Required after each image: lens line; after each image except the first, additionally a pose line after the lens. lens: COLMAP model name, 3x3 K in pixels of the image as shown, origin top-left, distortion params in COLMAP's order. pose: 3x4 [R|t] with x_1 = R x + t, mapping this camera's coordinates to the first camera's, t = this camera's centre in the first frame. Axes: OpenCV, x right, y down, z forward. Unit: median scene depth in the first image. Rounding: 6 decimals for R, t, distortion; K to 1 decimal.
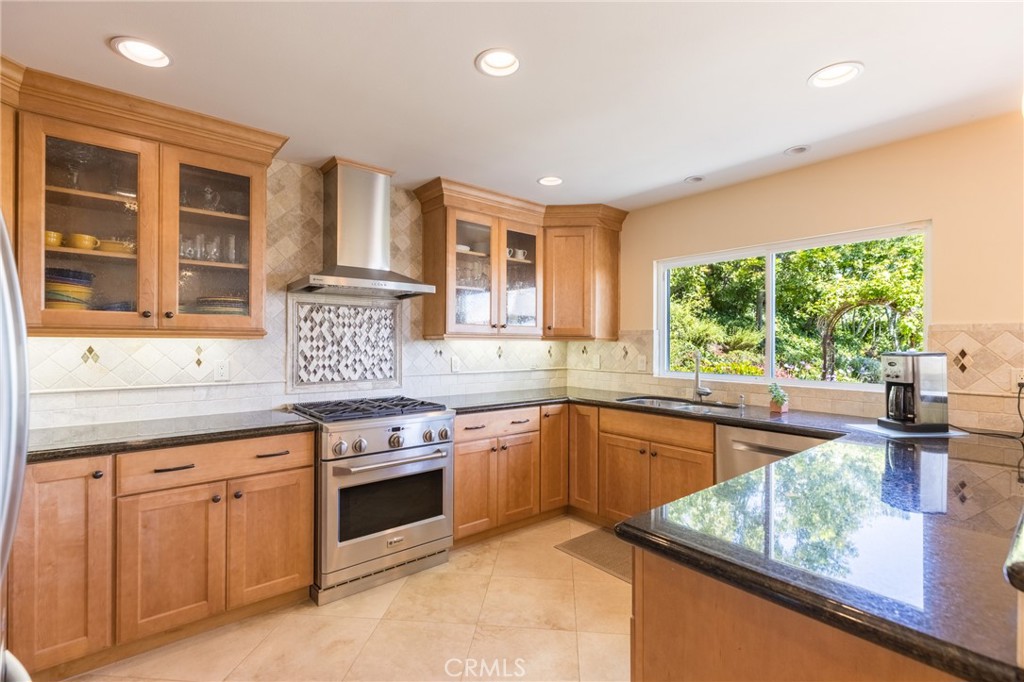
lens RADIAL K [[465.7, 0, 512.9], [0, 465.7, 341.8], [0, 0, 1]] dist [0.002695, -0.000651]
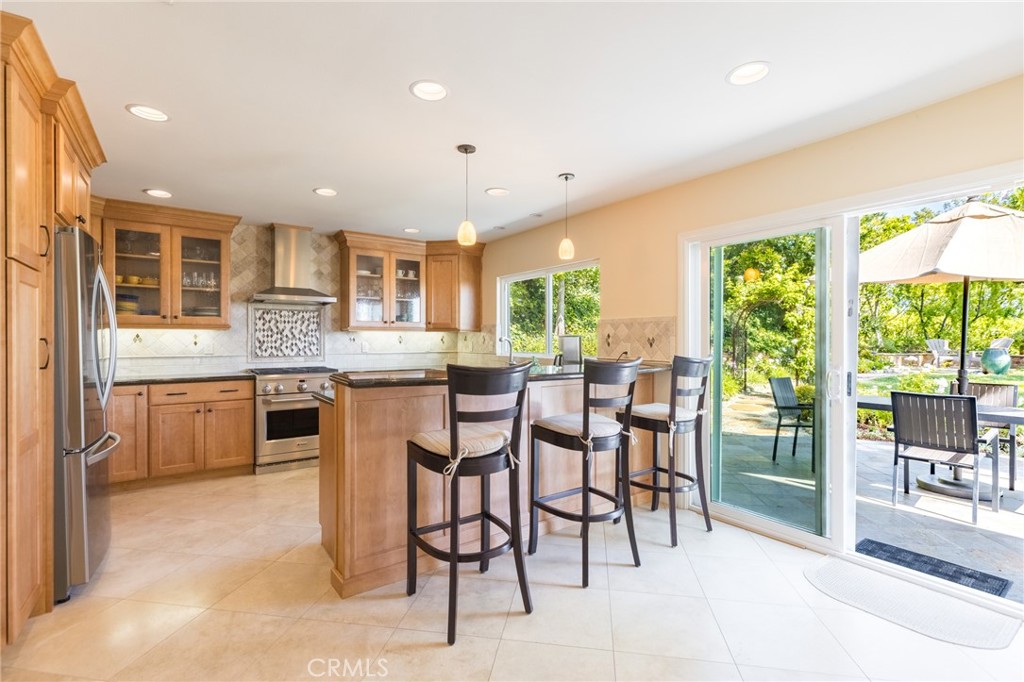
lens RADIAL K [[465.7, 0, 511.1], [0, 465.7, 340.8], [0, 0, 1]] dist [0.002695, -0.000651]
pose [[0.997591, -0.003449, -0.069278, 0.666879], [0.003801, 0.999981, 0.004946, 0.030598], [0.069260, -0.005197, 0.997585, -0.708399]]
